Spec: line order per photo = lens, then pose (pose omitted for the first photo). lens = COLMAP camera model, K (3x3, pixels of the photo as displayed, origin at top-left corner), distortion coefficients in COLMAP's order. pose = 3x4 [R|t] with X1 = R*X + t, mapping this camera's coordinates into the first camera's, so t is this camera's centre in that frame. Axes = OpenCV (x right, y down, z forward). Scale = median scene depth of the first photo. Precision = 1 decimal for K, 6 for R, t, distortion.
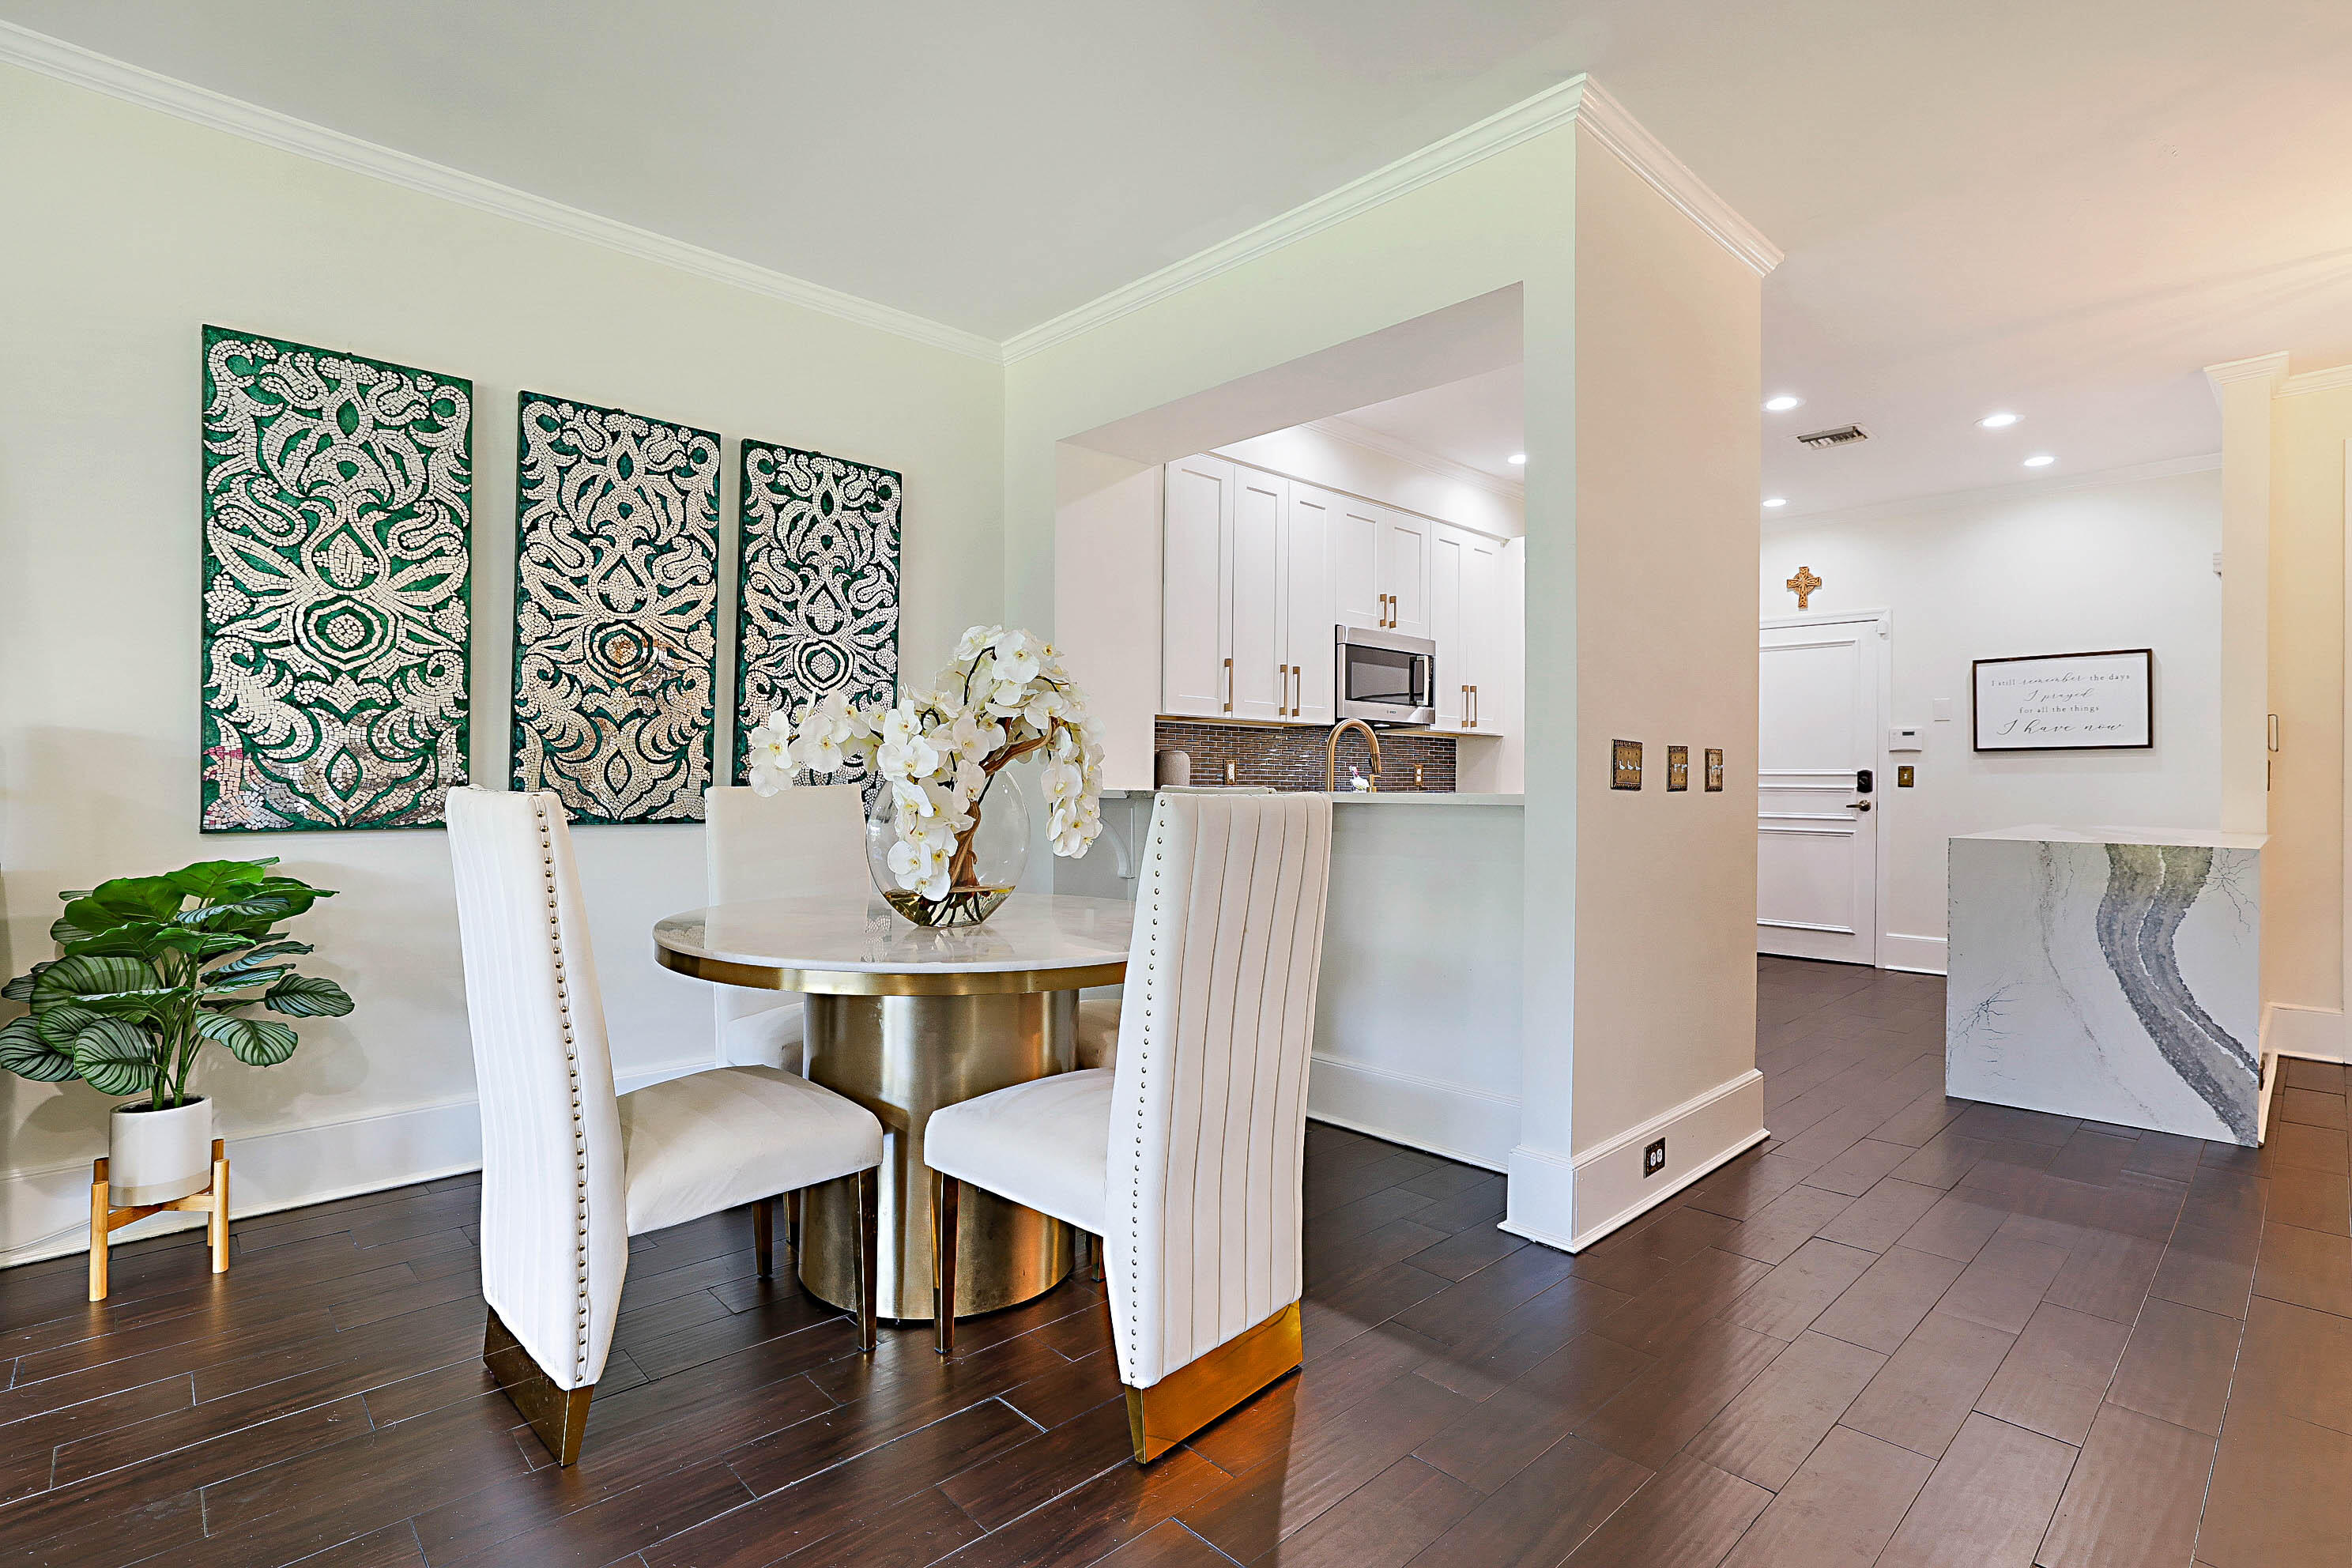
lens RADIAL K [[1109.5, 0, 1172.4], [0, 1109.5, 778.3], [0, 0, 1]] dist [-0.023379, 0.010086]
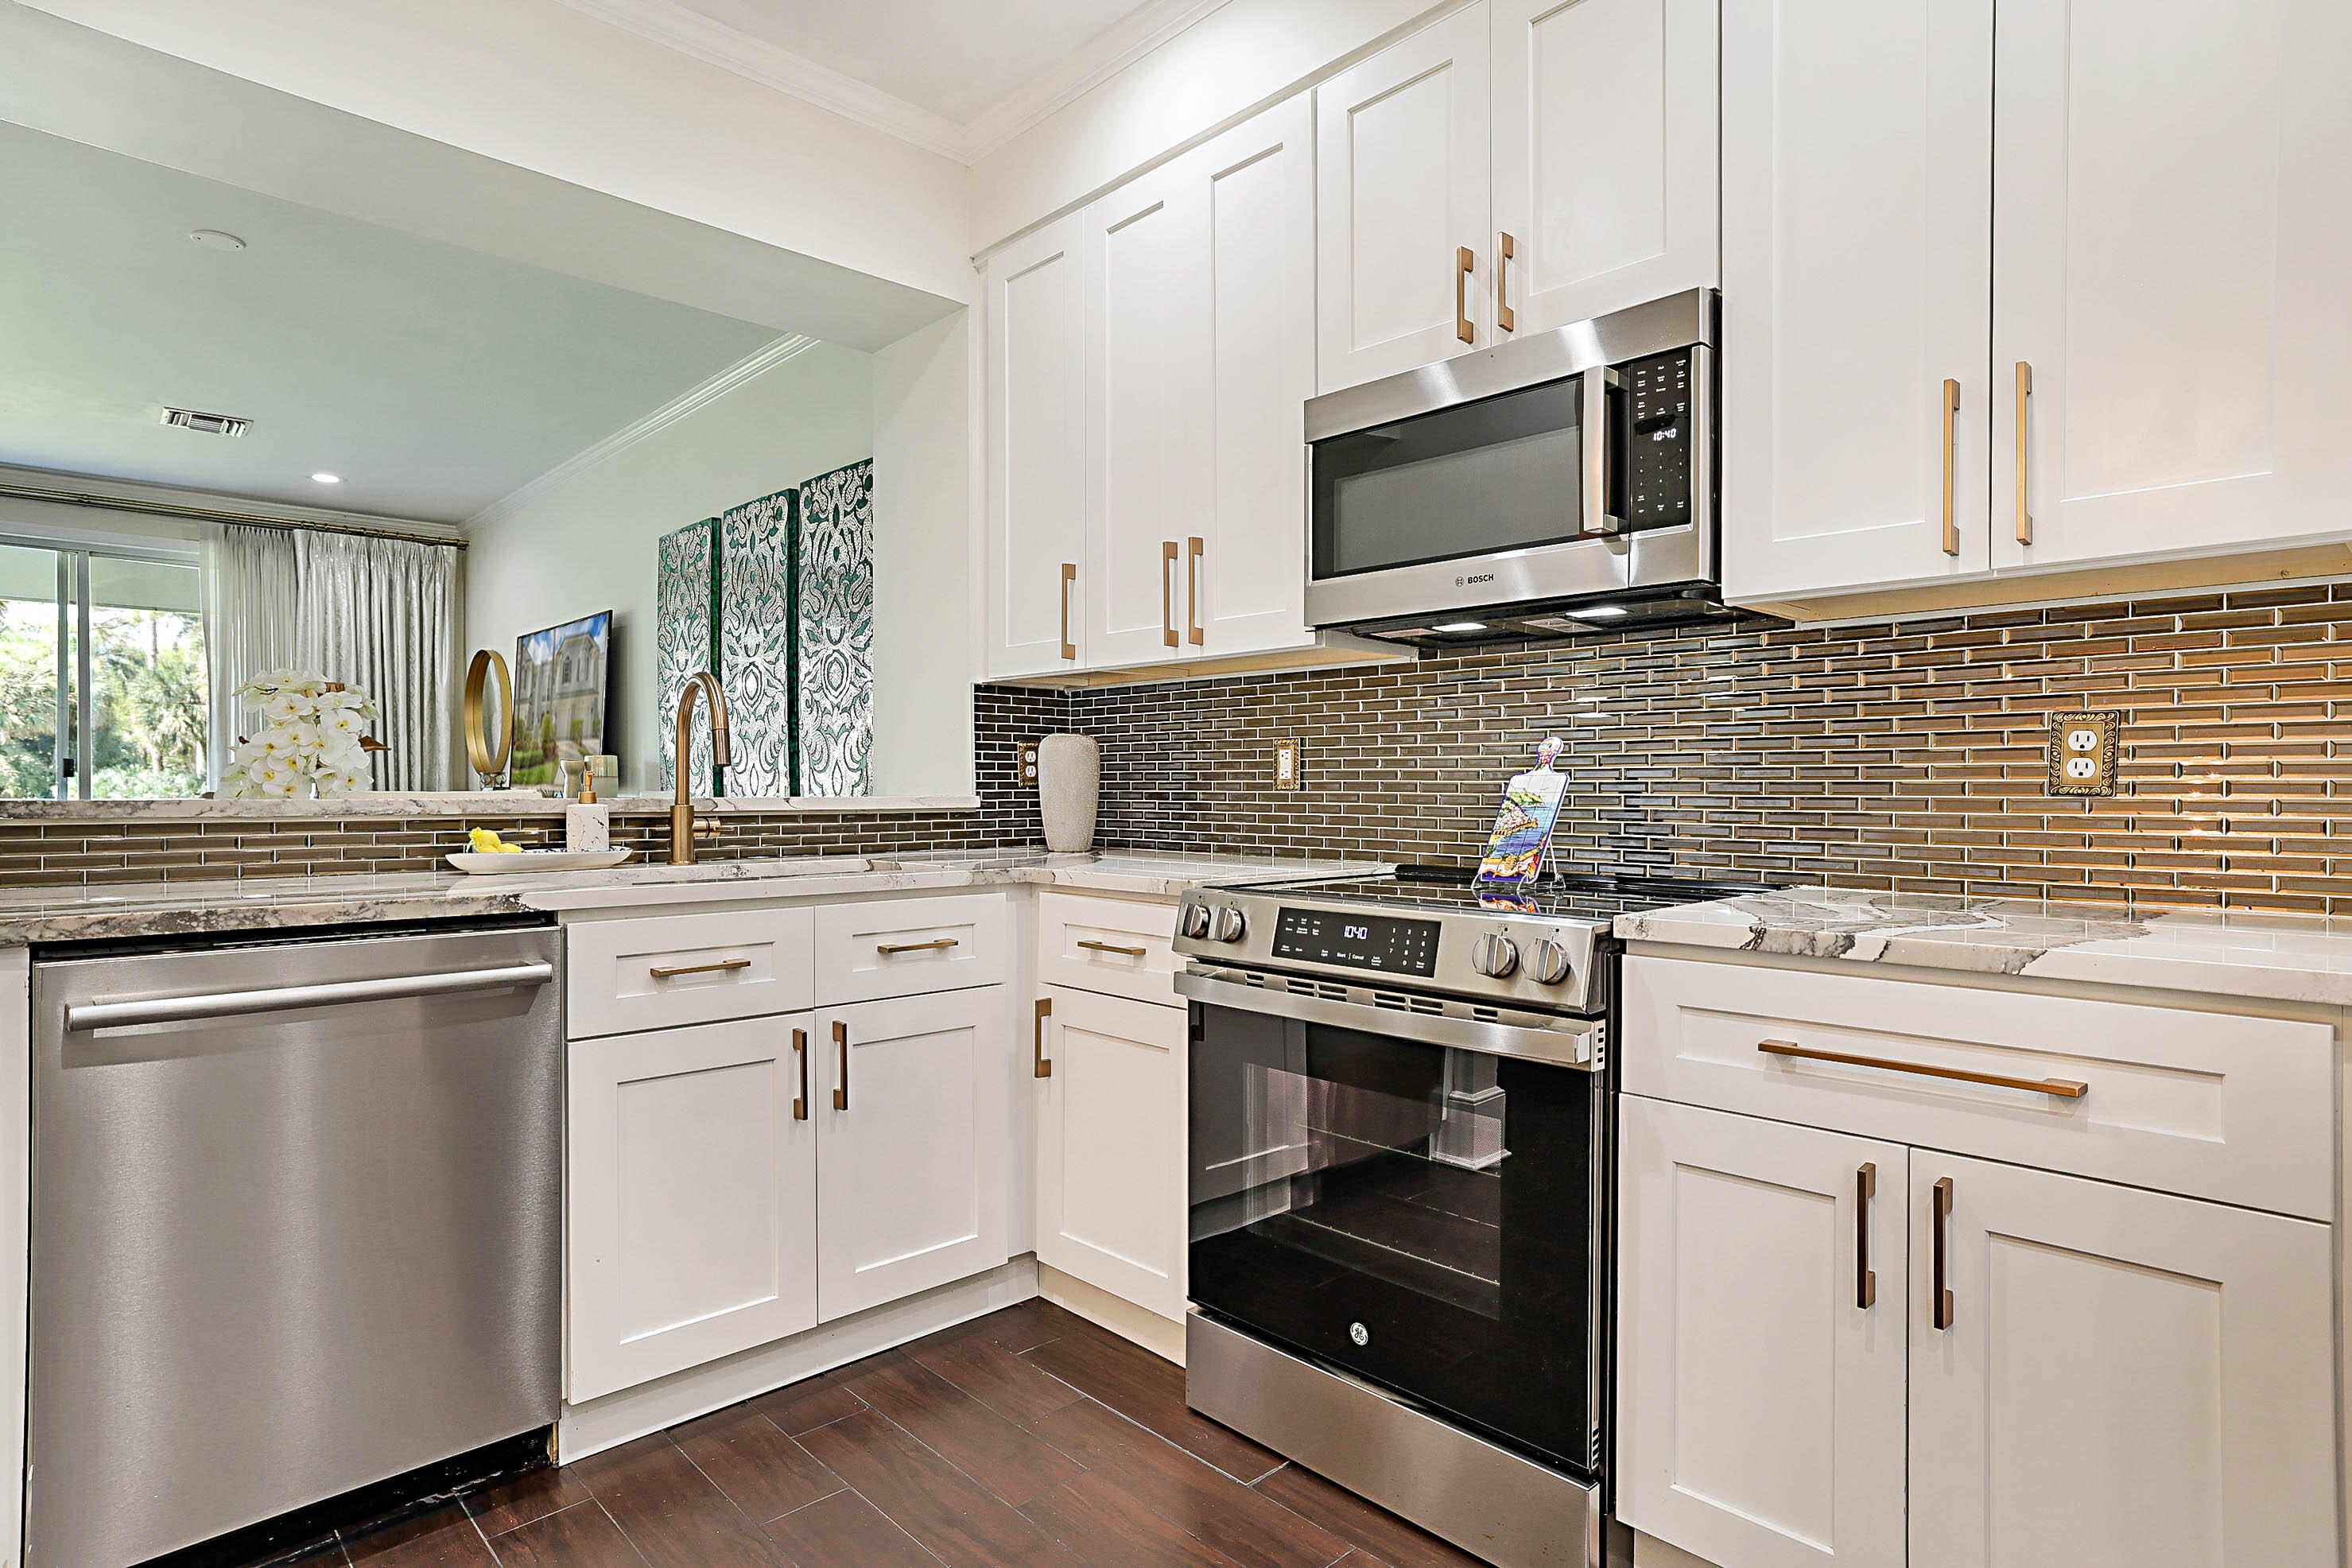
lens RADIAL K [[1236.3, 0, 1169.6], [0, 1236.3, 790.0], [0, 0, 1]] dist [-0.028779, 0.016386]
pose [[0.011347, -0.001536, -0.999934, 0.847861], [0.001478, 0.999998, -0.001520, 0.007417], [0.999935, -0.001461, 0.011349, 1.321412]]
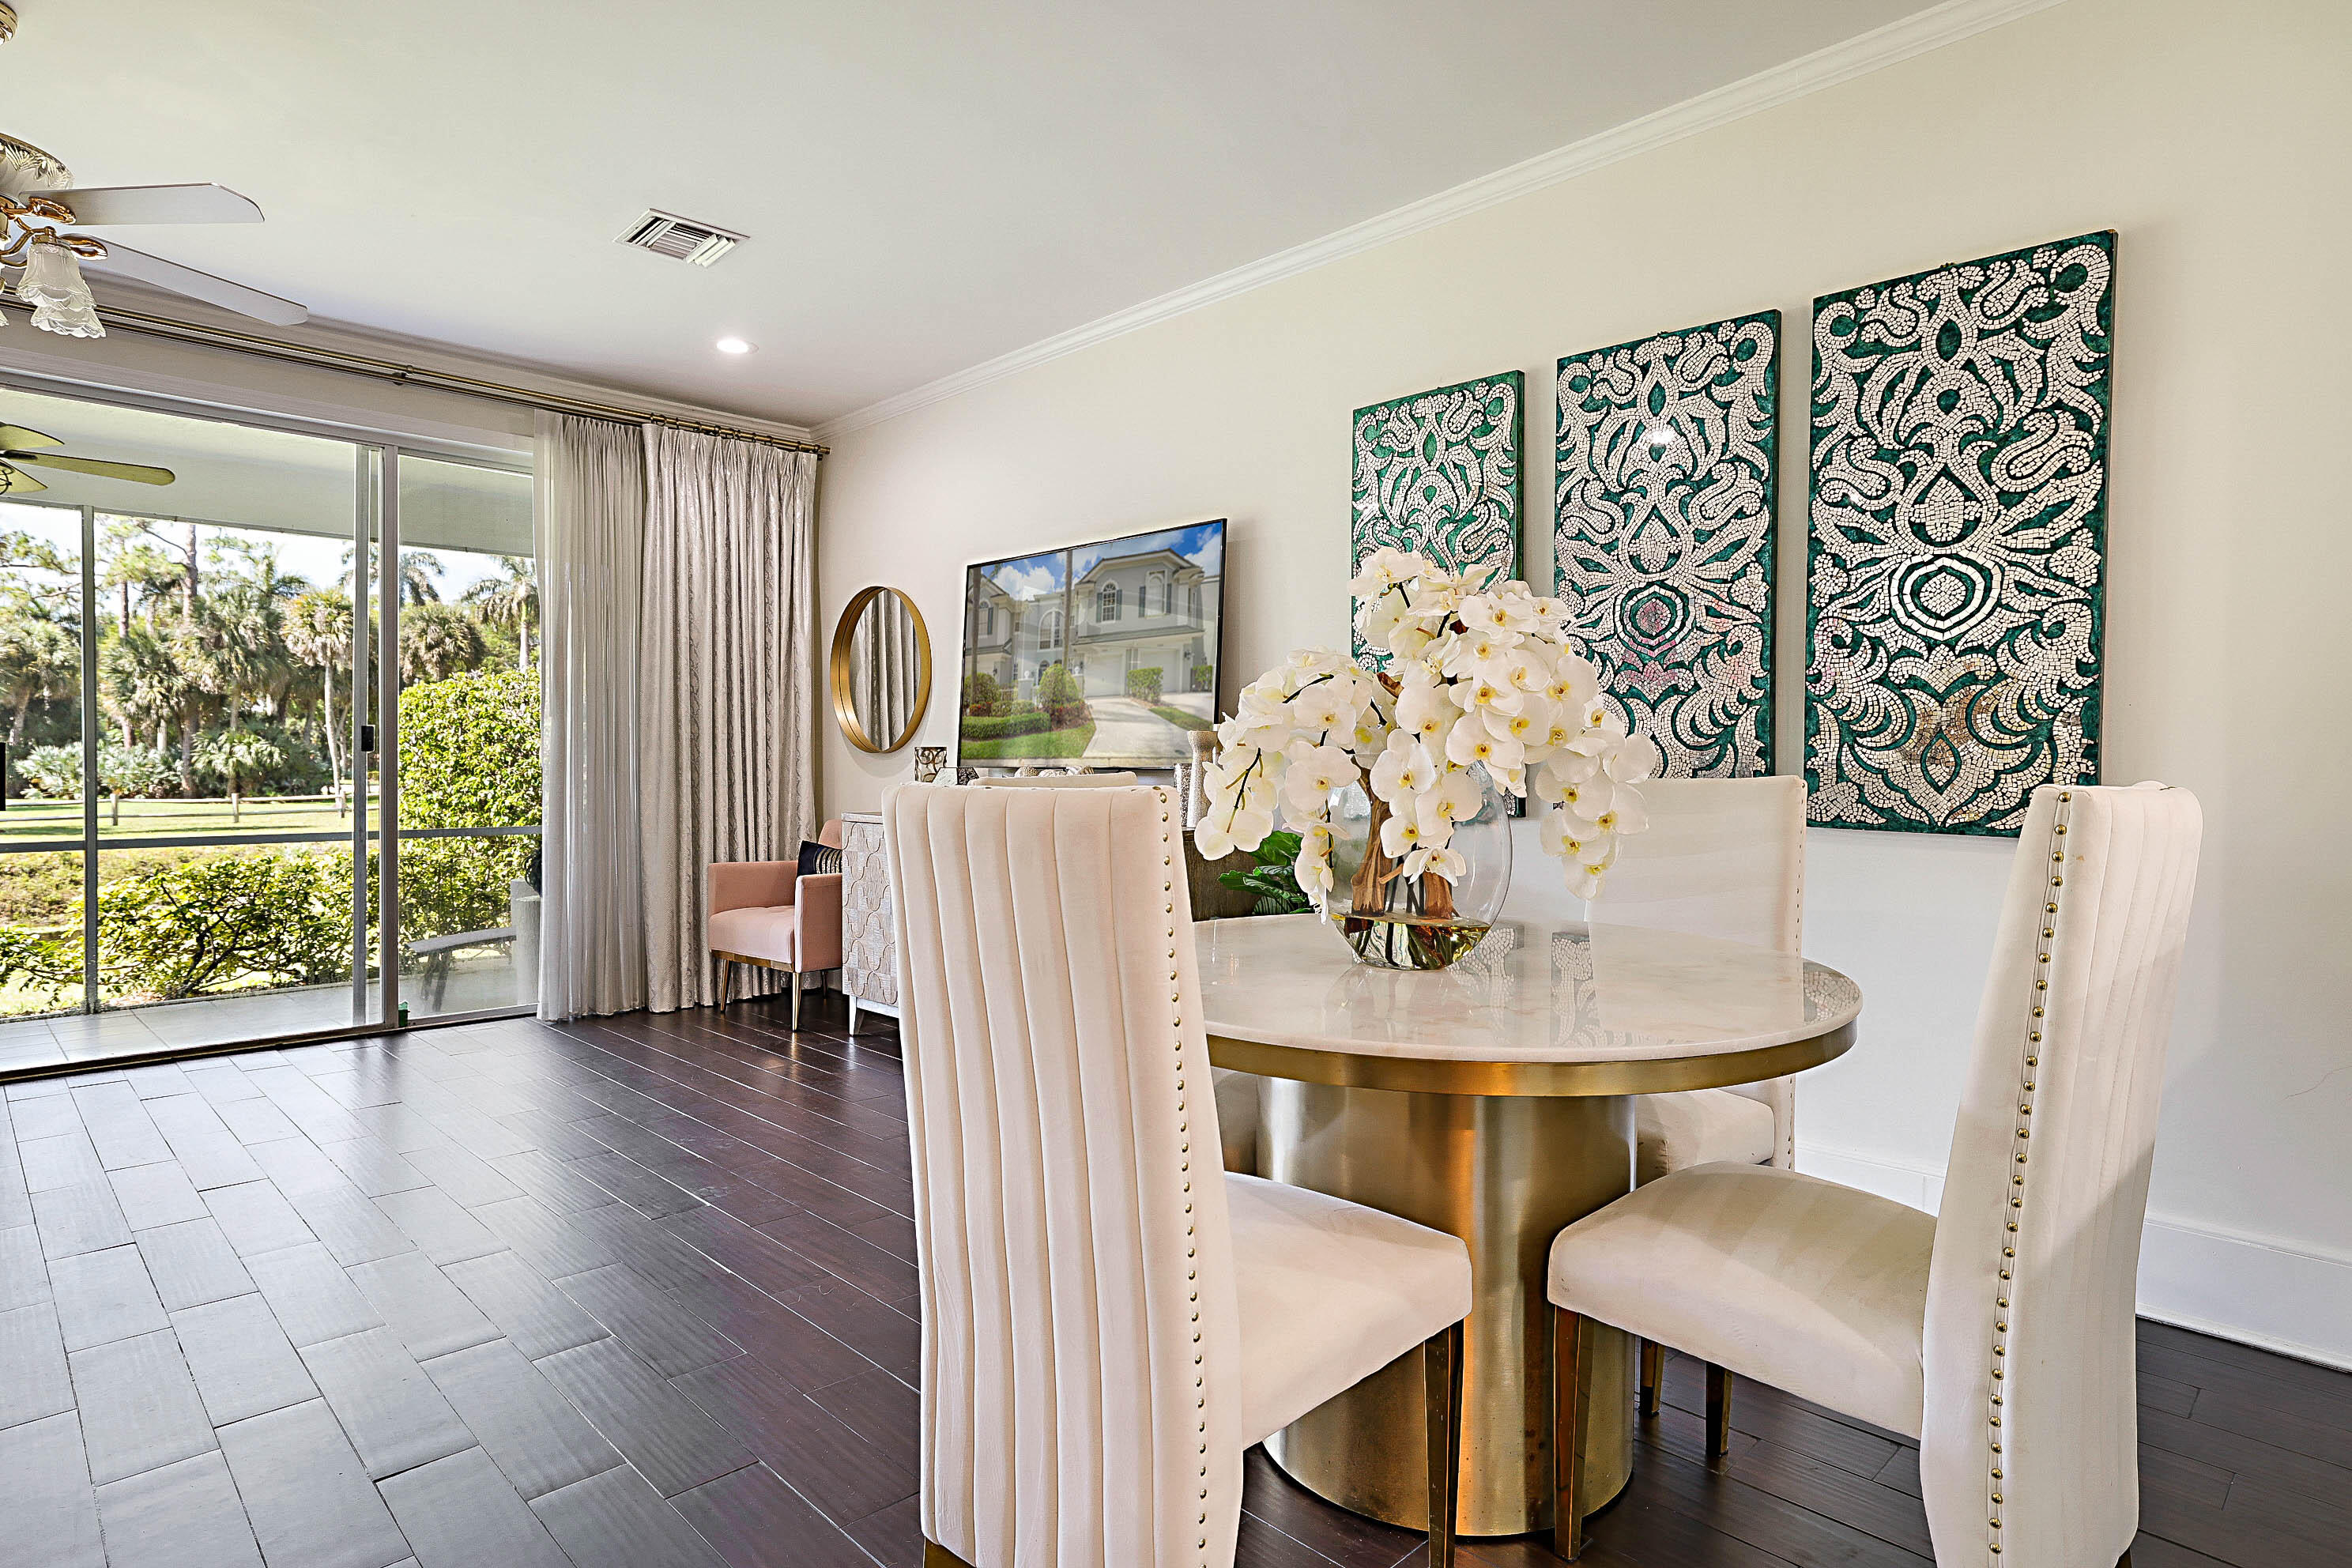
lens RADIAL K [[1236.3, 0, 1178.4], [0, 1236.3, 778.6], [0, 0, 1]] dist [-0.028779, 0.016386]
pose [[0.040592, 0.009165, -0.999134, 0.388907], [-0.000997, 0.999958, 0.009132, -0.000282], [0.999175, 0.000626, 0.040599, 0.535310]]
